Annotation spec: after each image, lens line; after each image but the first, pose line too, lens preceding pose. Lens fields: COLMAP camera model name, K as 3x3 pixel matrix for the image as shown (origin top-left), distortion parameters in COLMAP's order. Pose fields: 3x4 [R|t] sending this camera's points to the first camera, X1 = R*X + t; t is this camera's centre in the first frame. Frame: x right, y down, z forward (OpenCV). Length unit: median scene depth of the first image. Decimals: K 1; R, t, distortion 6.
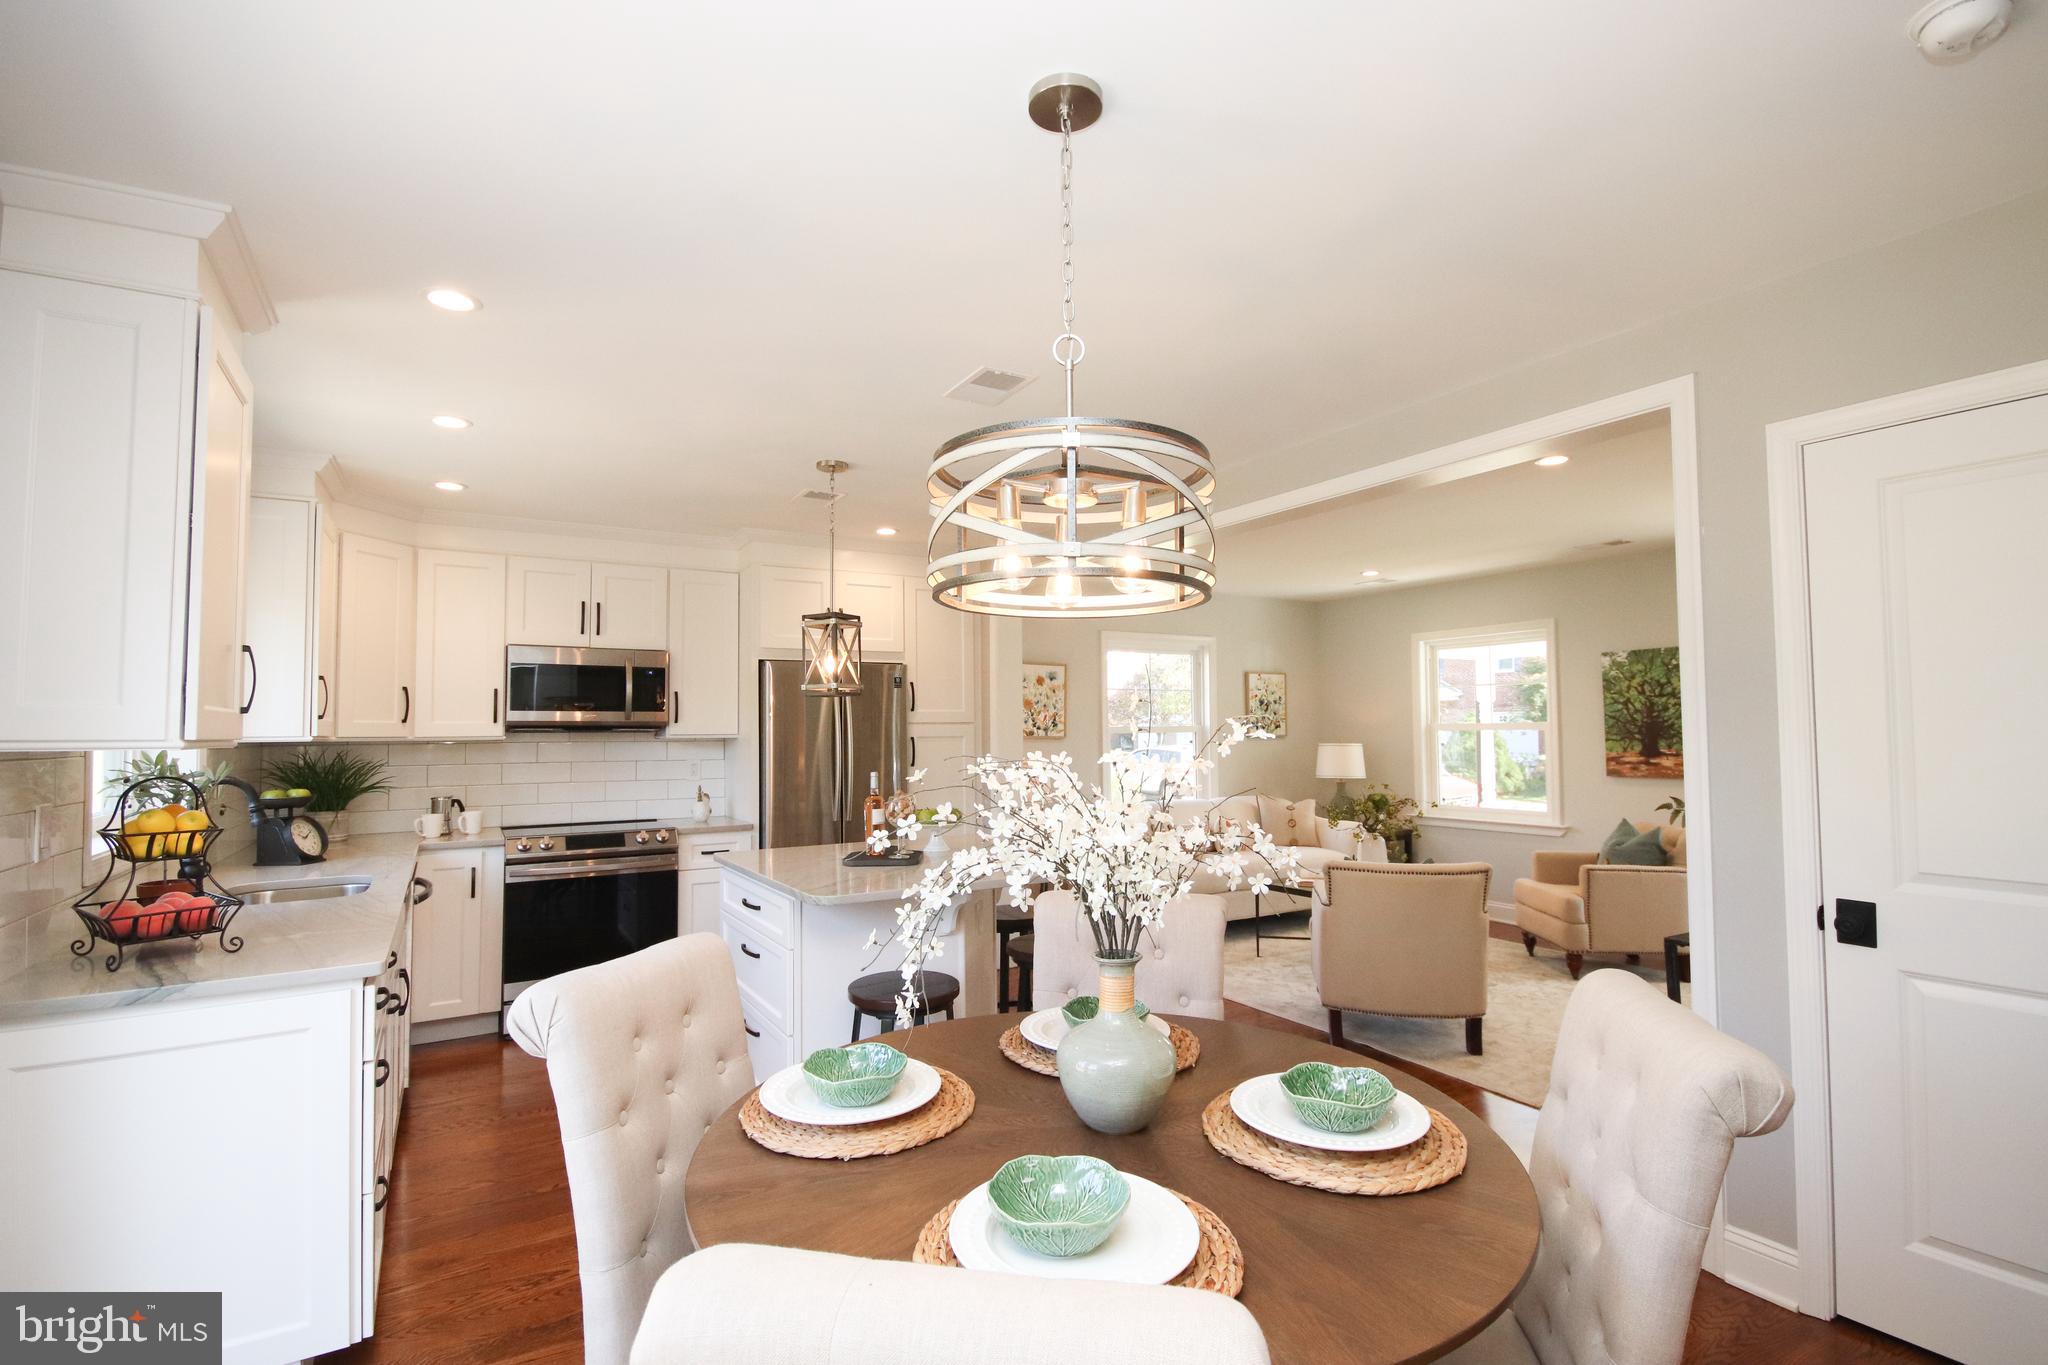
lens RADIAL K [[970.9, 0, 1054.7], [0, 970.9, 686.7], [0, 0, 1]] dist [-0.001582, -0.004354]
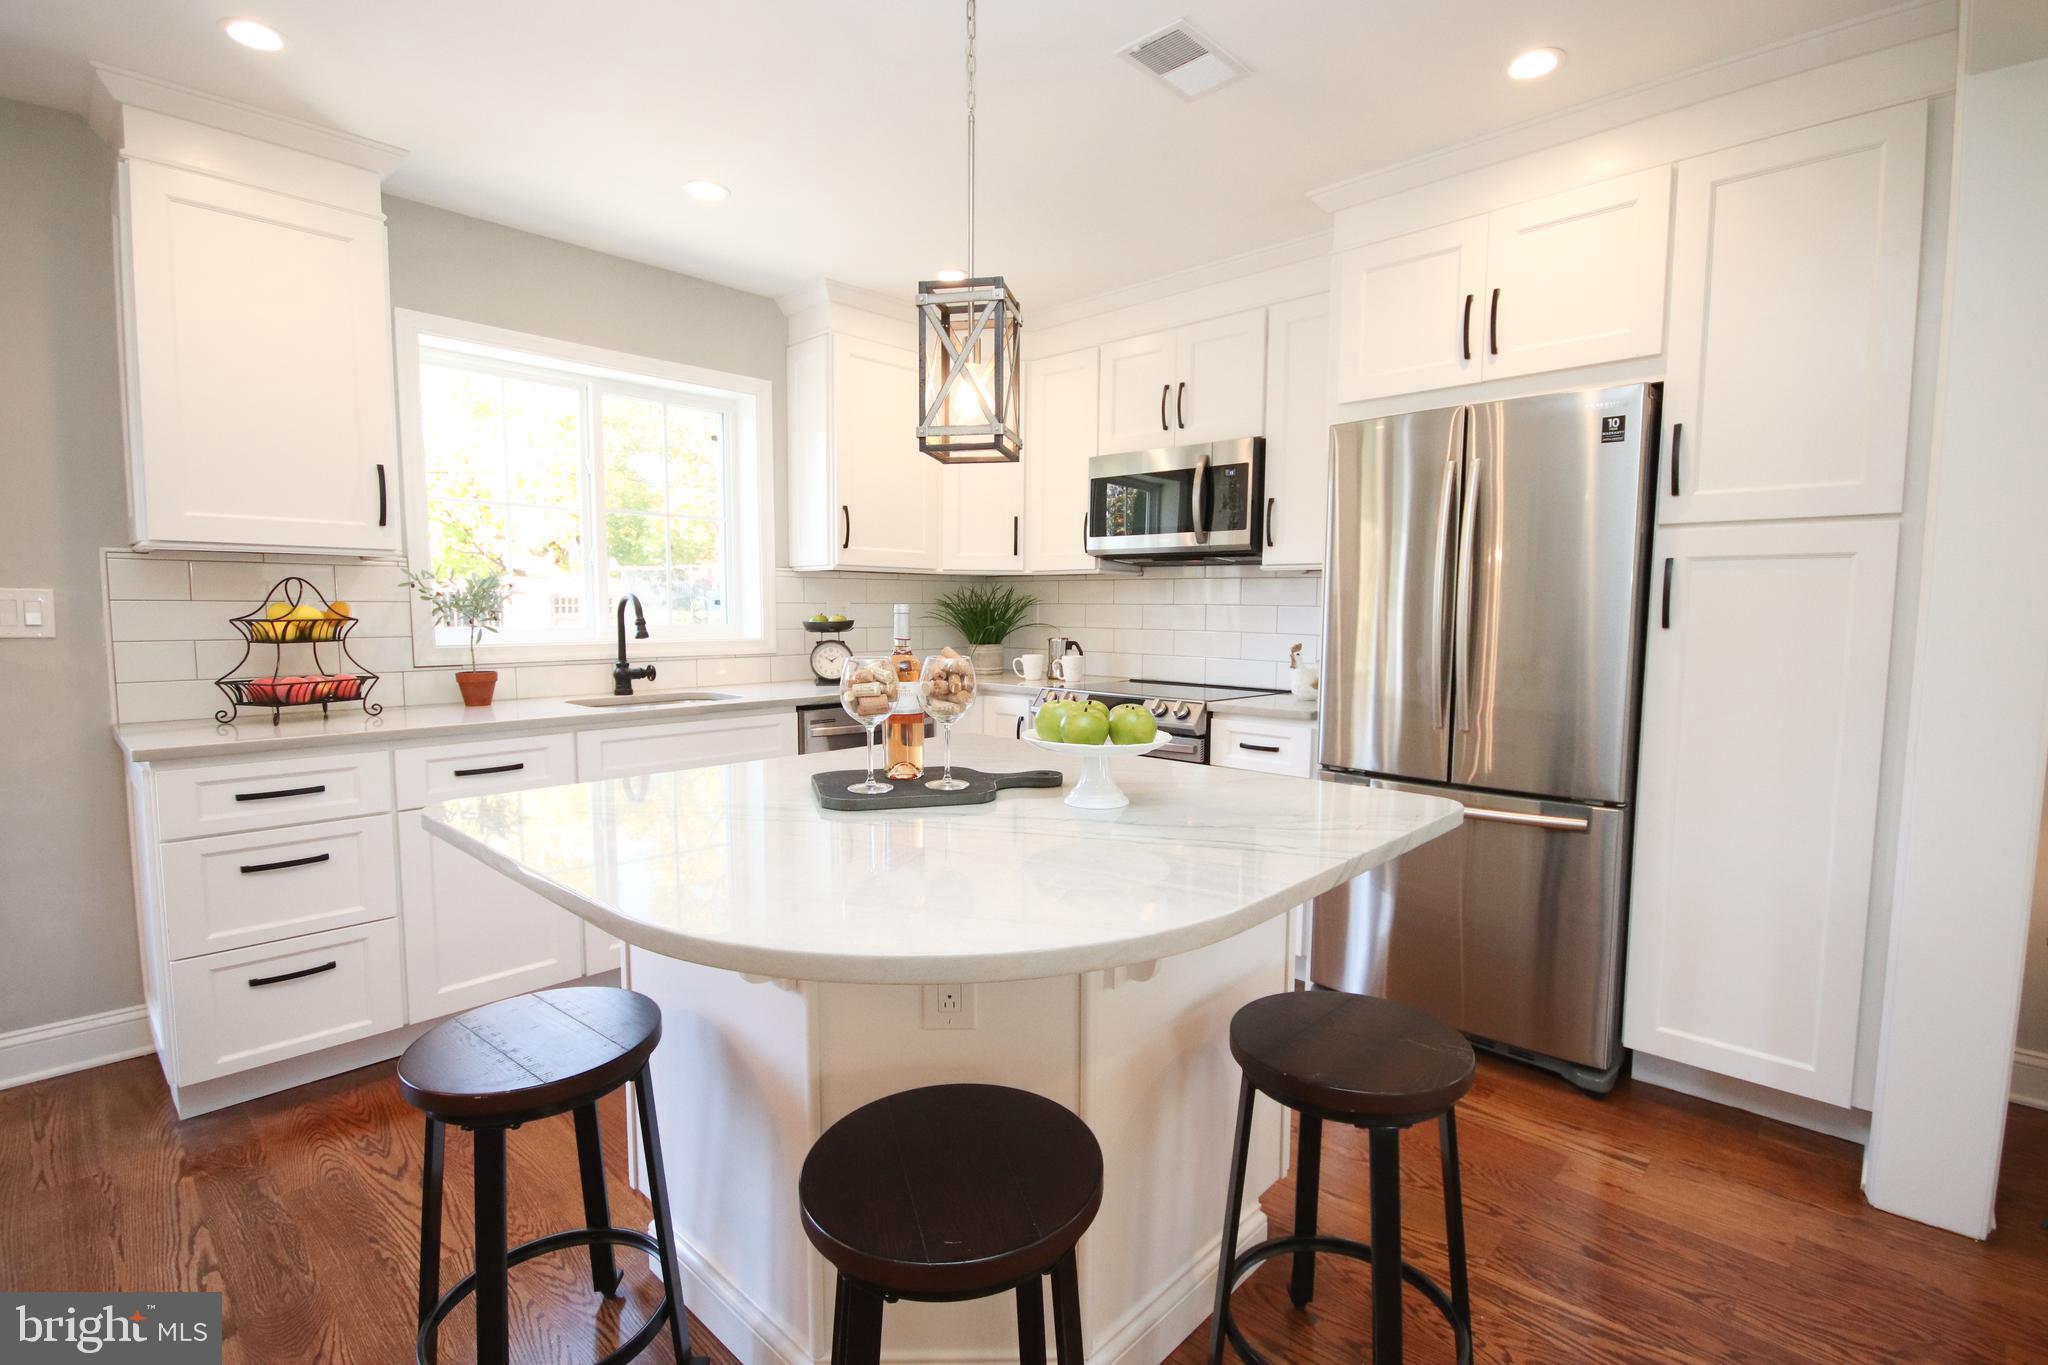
lens RADIAL K [[970.9, 0, 1028.3], [0, 970.9, 678.5], [0, 0, 1]] dist [-0.001582, -0.004354]
pose [[0.242970, 0.083648, -0.966420, 0.231804], [0.036663, 0.994771, 0.095320, 0.062793], [0.969341, -0.058592, 0.238633, 0.738675]]
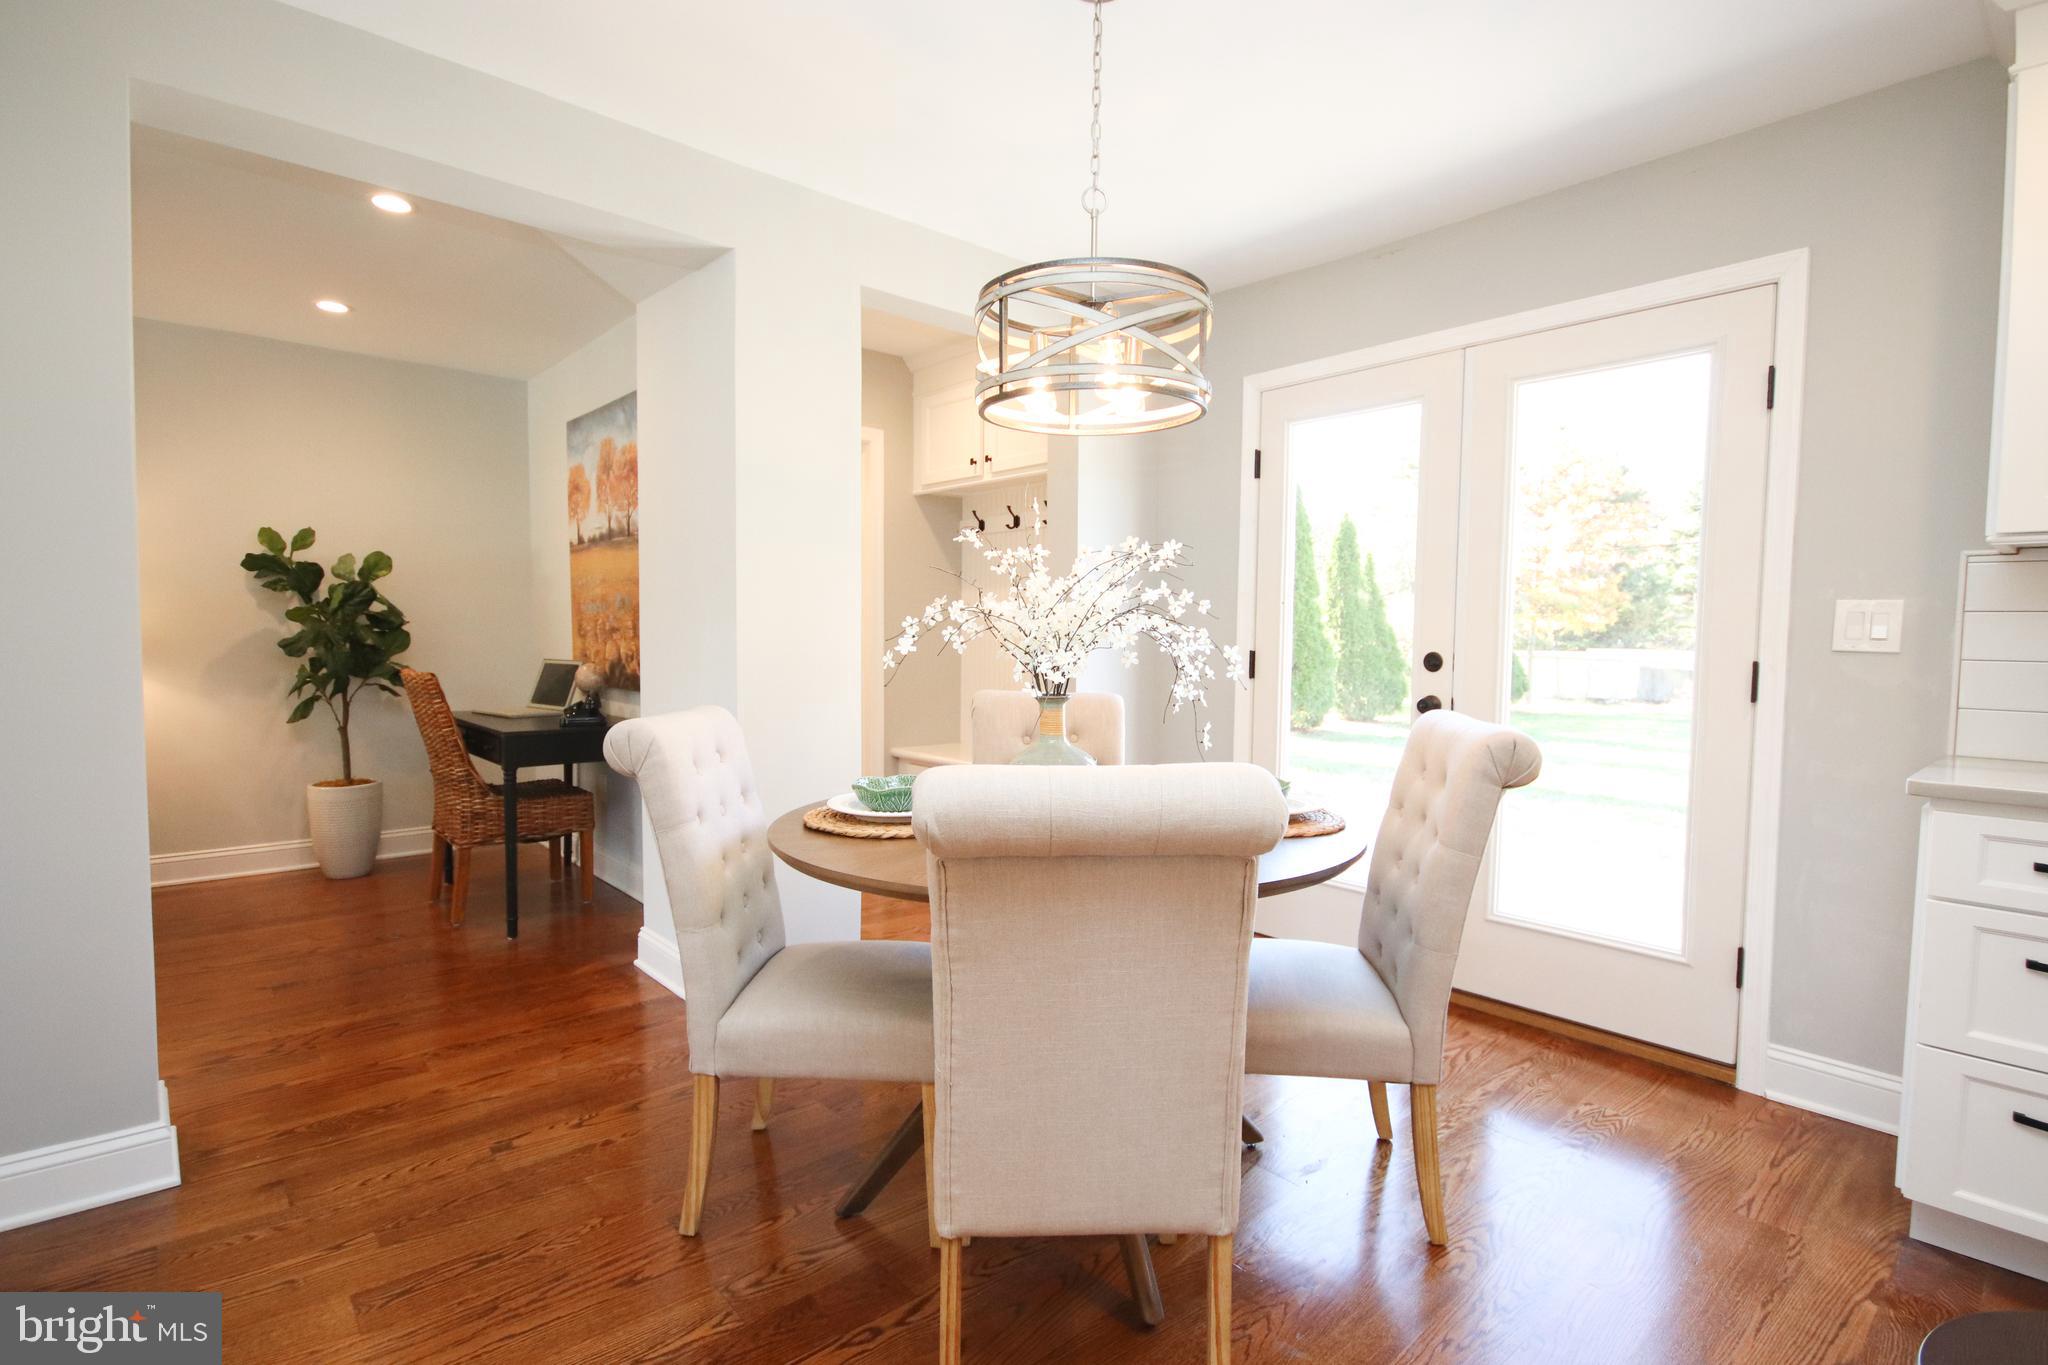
lens RADIAL K [[970.9, 0, 1028.2], [0, 970.9, 684.3], [0, 0, 1]] dist [-0.001582, -0.004354]
pose [[-0.987963, 0.003934, -0.154643, 0.103545], [0.003141, 0.999981, 0.005371, 0.082334], [0.154661, 0.004821, -0.987956, 0.761704]]
